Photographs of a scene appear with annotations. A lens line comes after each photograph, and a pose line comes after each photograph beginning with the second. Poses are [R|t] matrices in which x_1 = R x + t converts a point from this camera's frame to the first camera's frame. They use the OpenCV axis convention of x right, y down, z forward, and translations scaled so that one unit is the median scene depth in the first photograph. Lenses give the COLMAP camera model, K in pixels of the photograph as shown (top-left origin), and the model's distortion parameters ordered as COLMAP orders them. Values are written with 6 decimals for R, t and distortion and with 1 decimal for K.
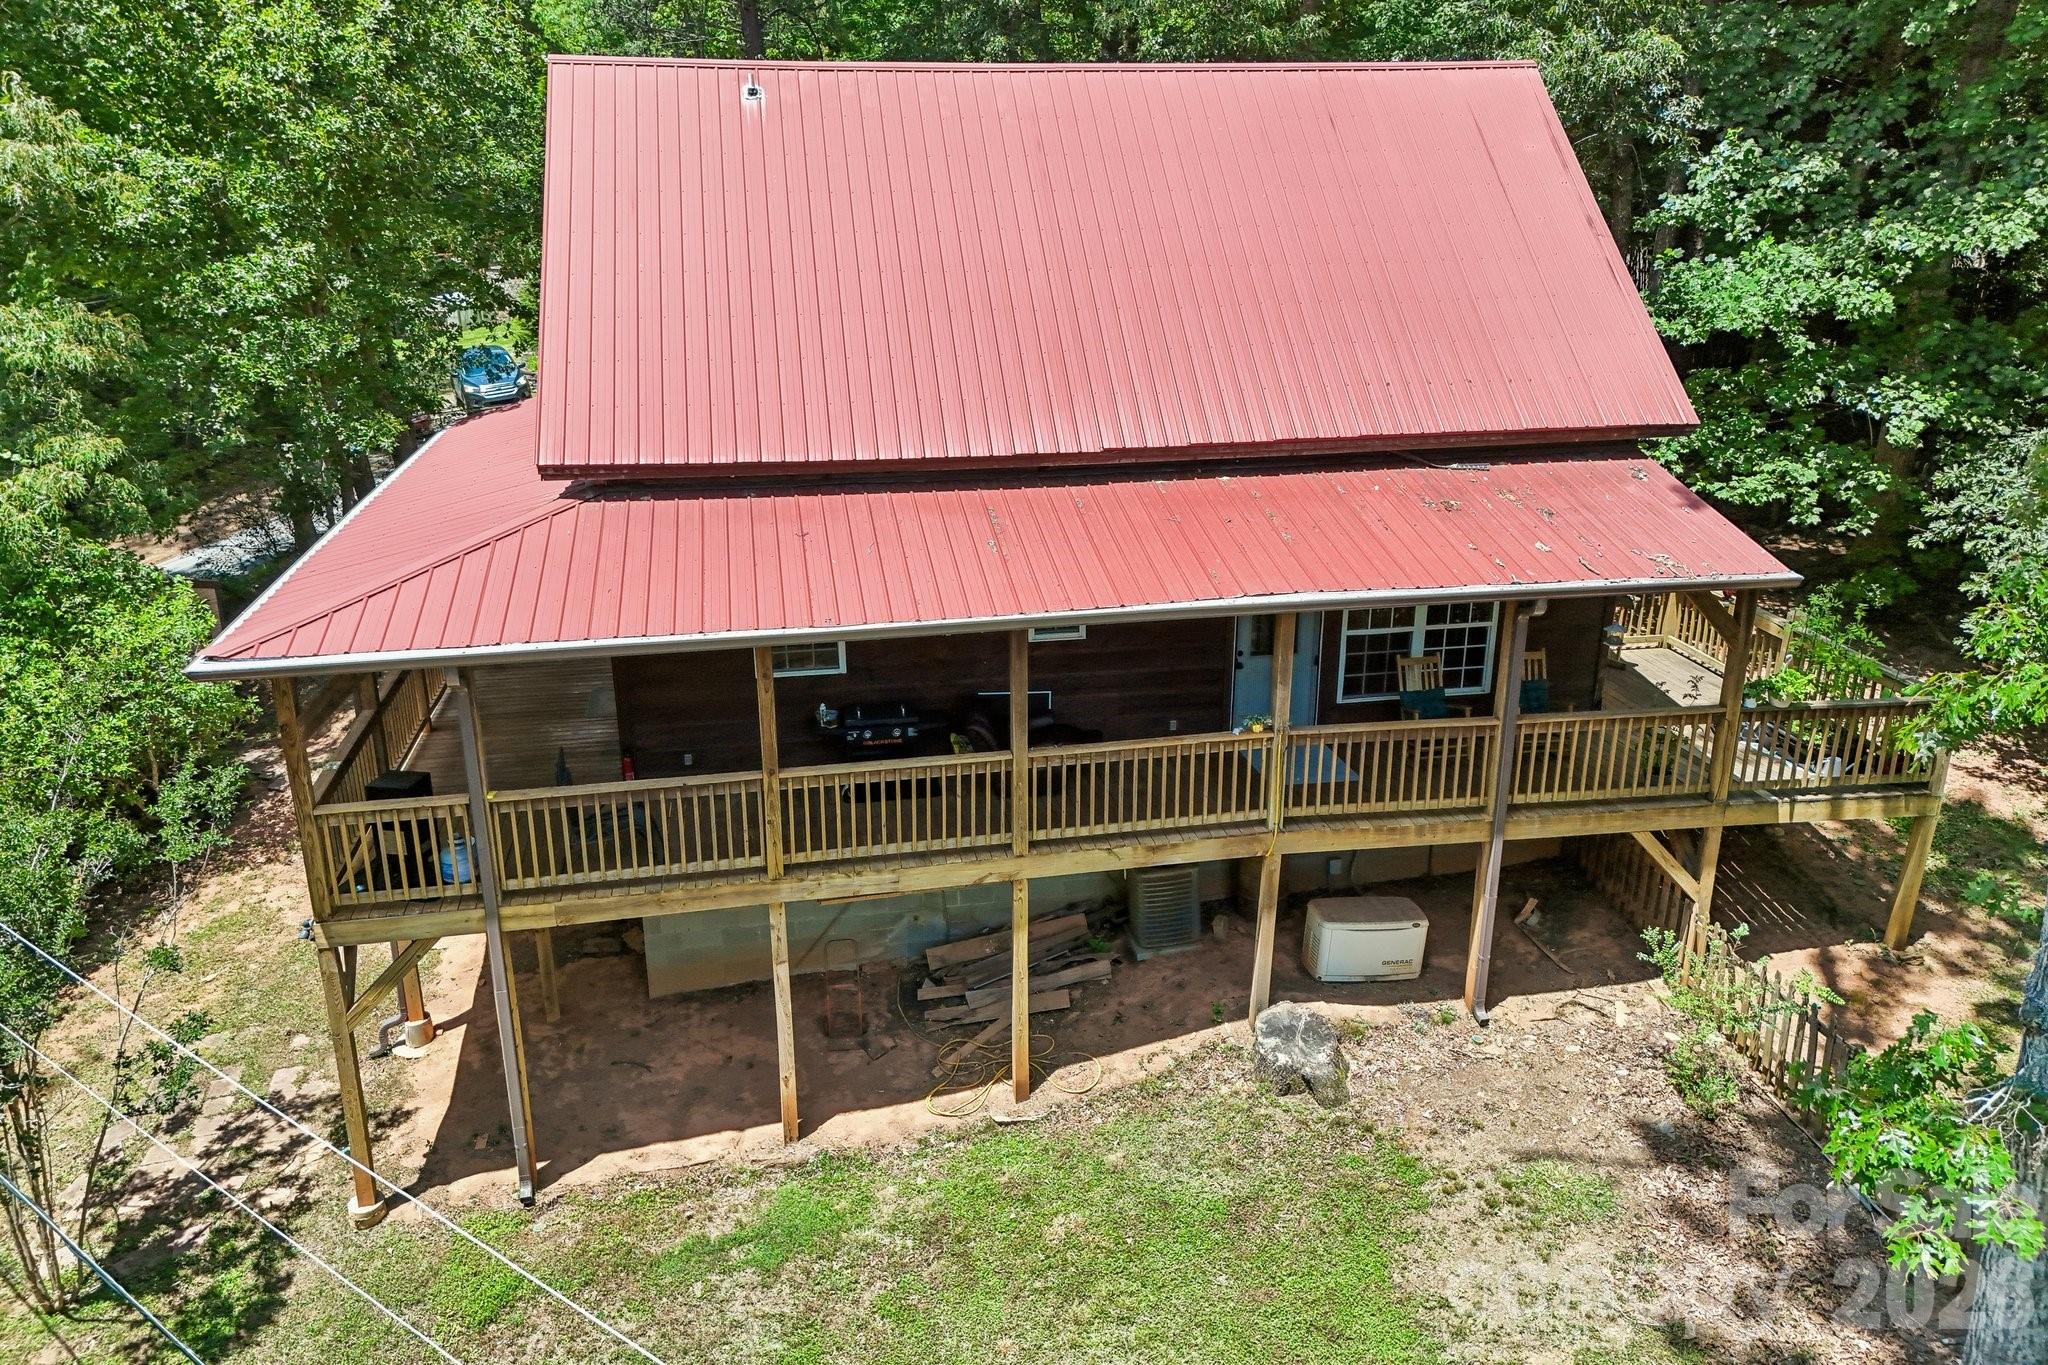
lens RADIAL K [[1491.6, 0, 1025.9], [0, 1491.6, 659.9], [0, 0, 1]] dist [0.097773, -0.055054]
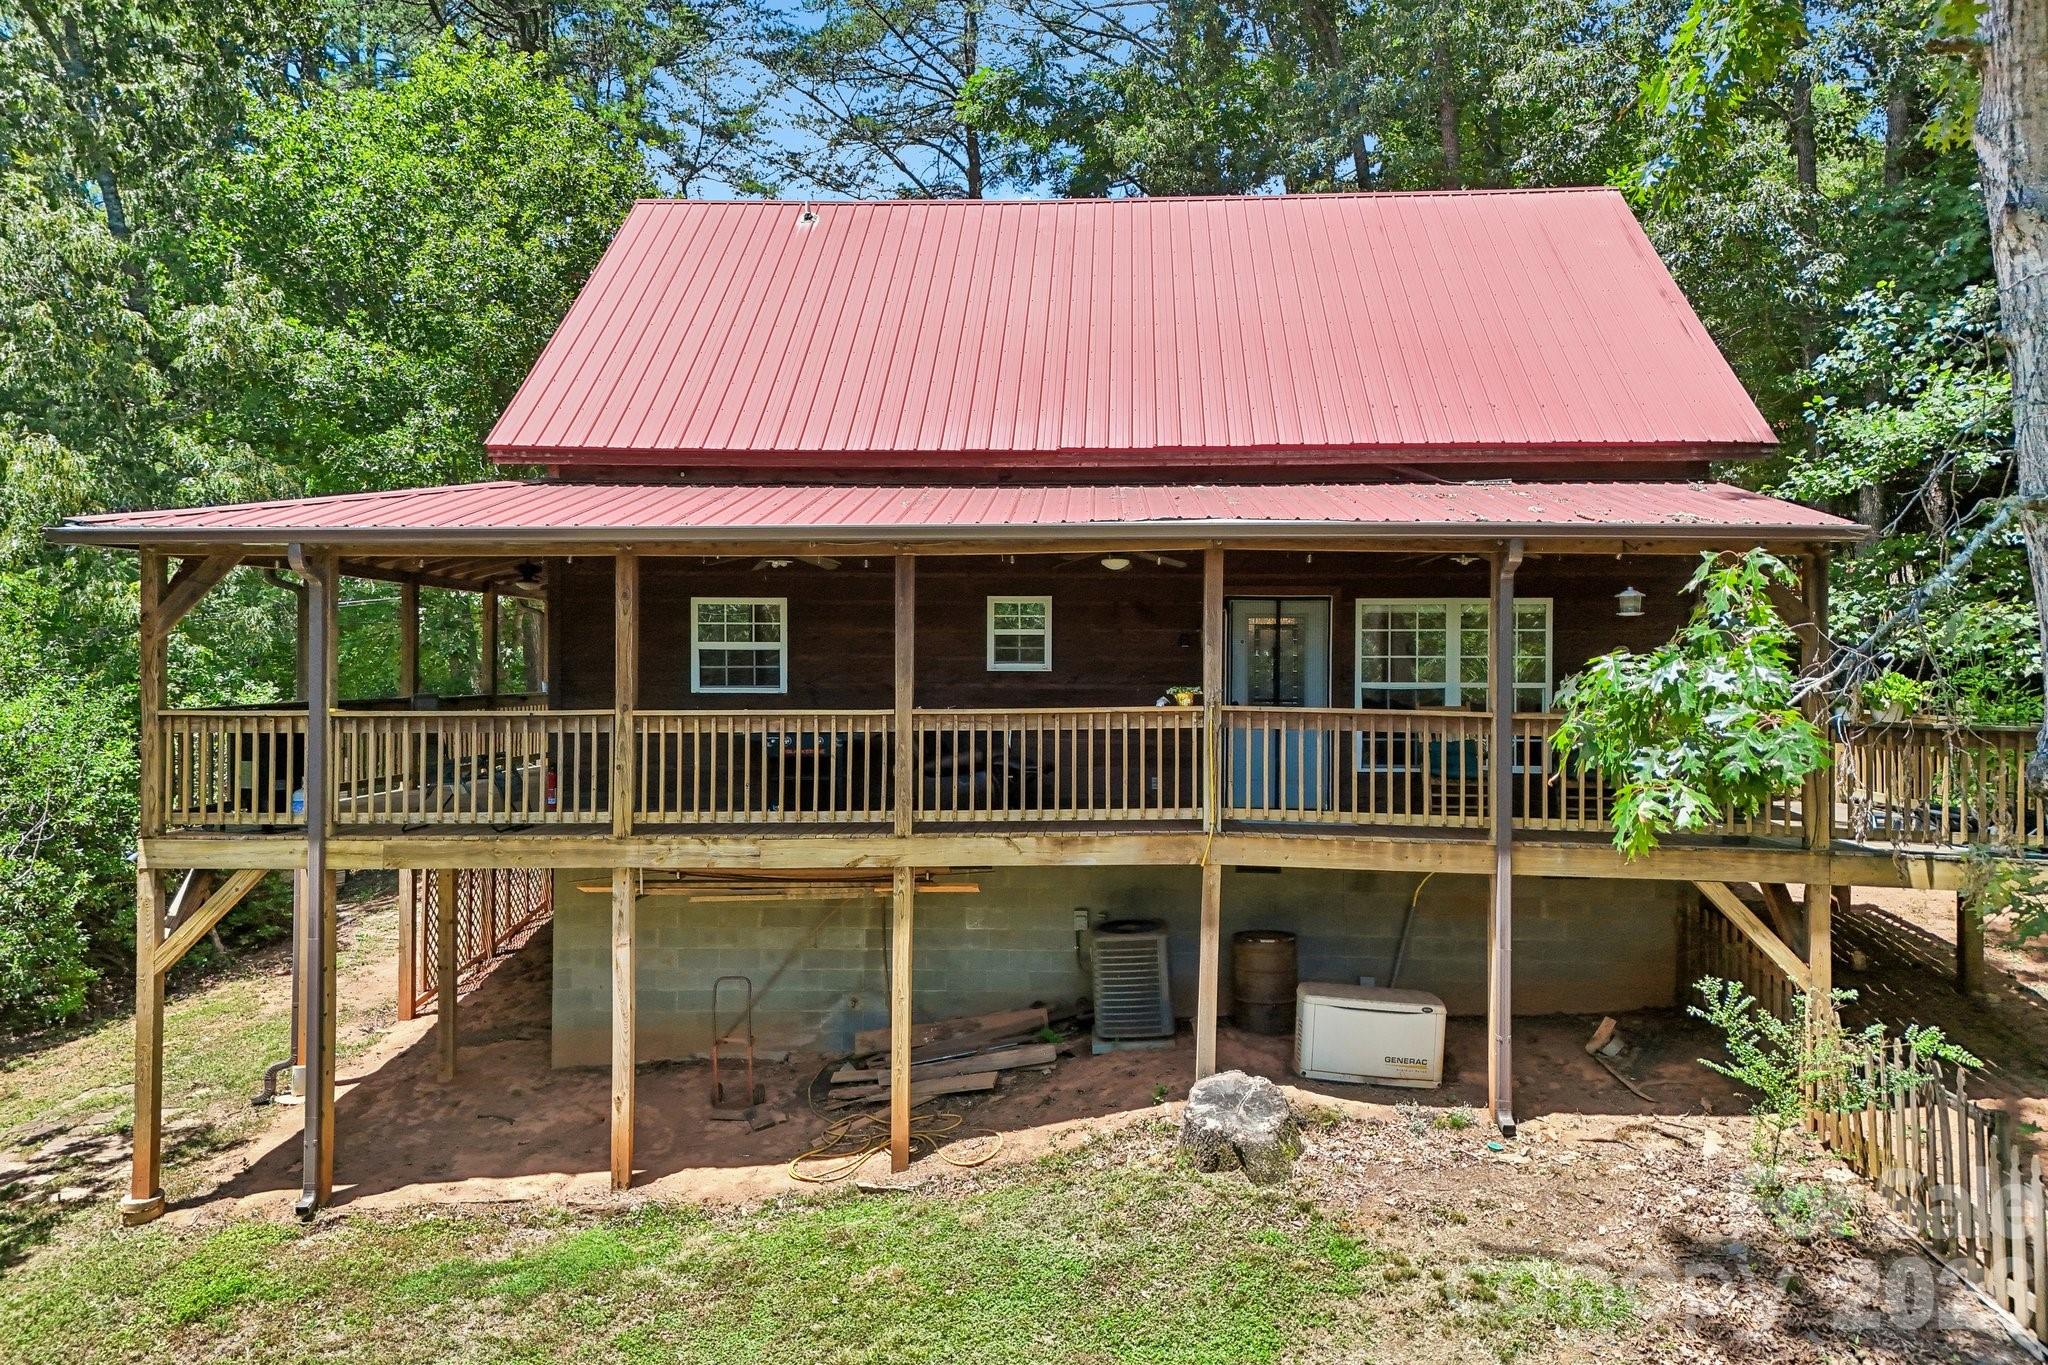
lens RADIAL K [[1491.6, 0, 1025.9], [0, 1491.6, 659.9], [0, 0, 1]] dist [0.097773, -0.055054]
pose [[0.974513, 0.005428, -0.224264, 0.247307], [-0.077933, 0.945633, -0.315760, 0.288115], [0.210357, 0.325190, 0.921955, 0.180165]]
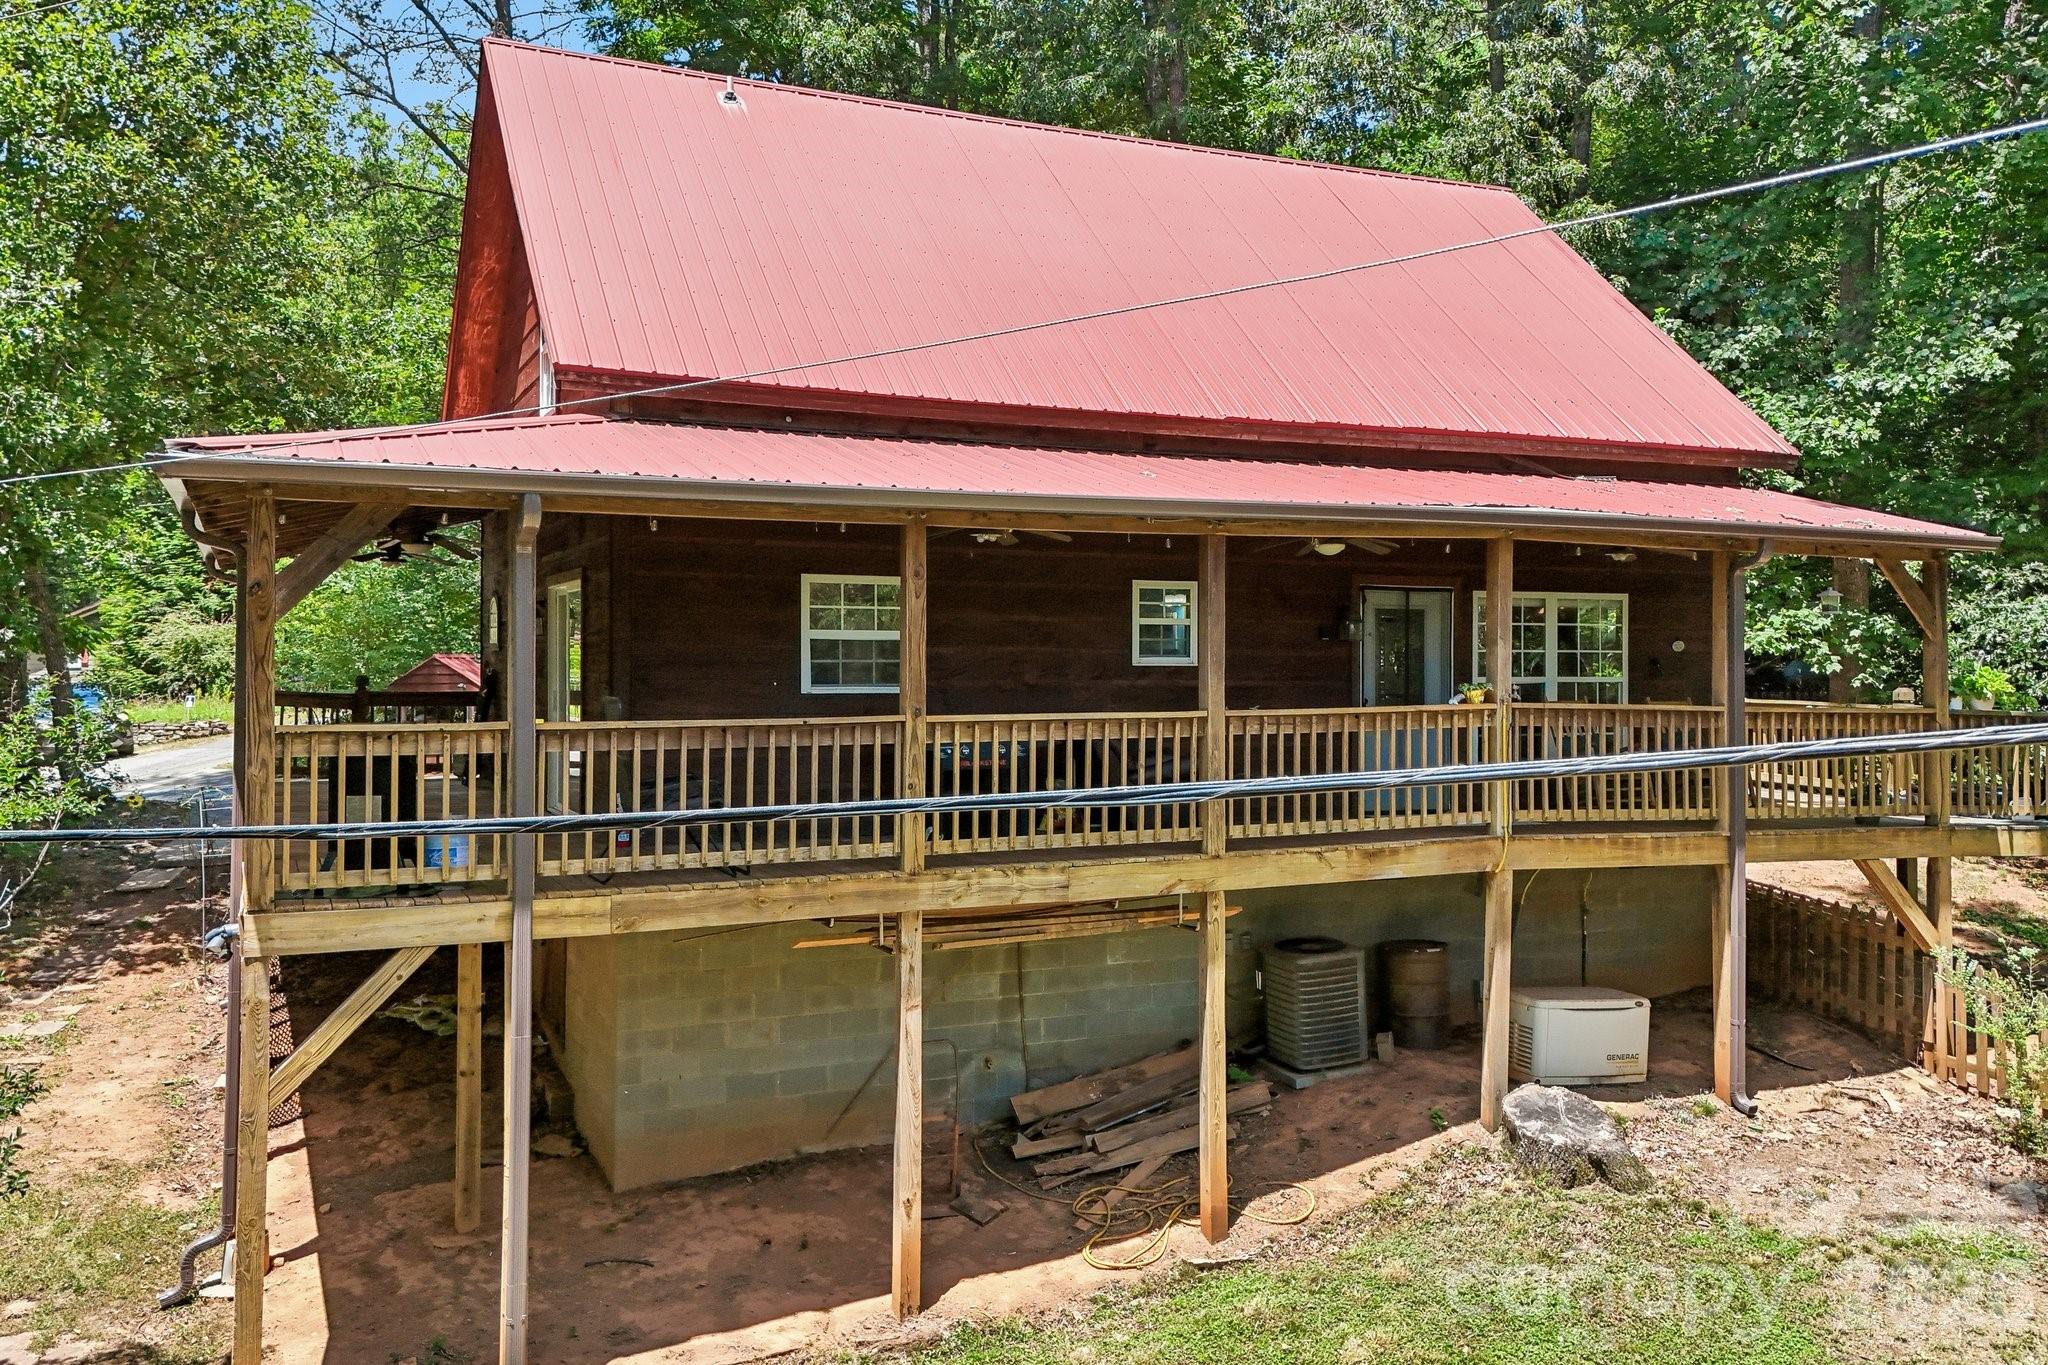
lens RADIAL K [[1748.1, 0, 1079.1], [0, 1748.1, 621.5], [0, 0, 1]] dist [0.078308, -0.007347]
pose [[0.968438, 0.012959, 0.248917, -0.279188], [0.072604, 0.940675, -0.331449, 0.293780], [-0.238445, 0.339060, 0.910045, 0.166675]]
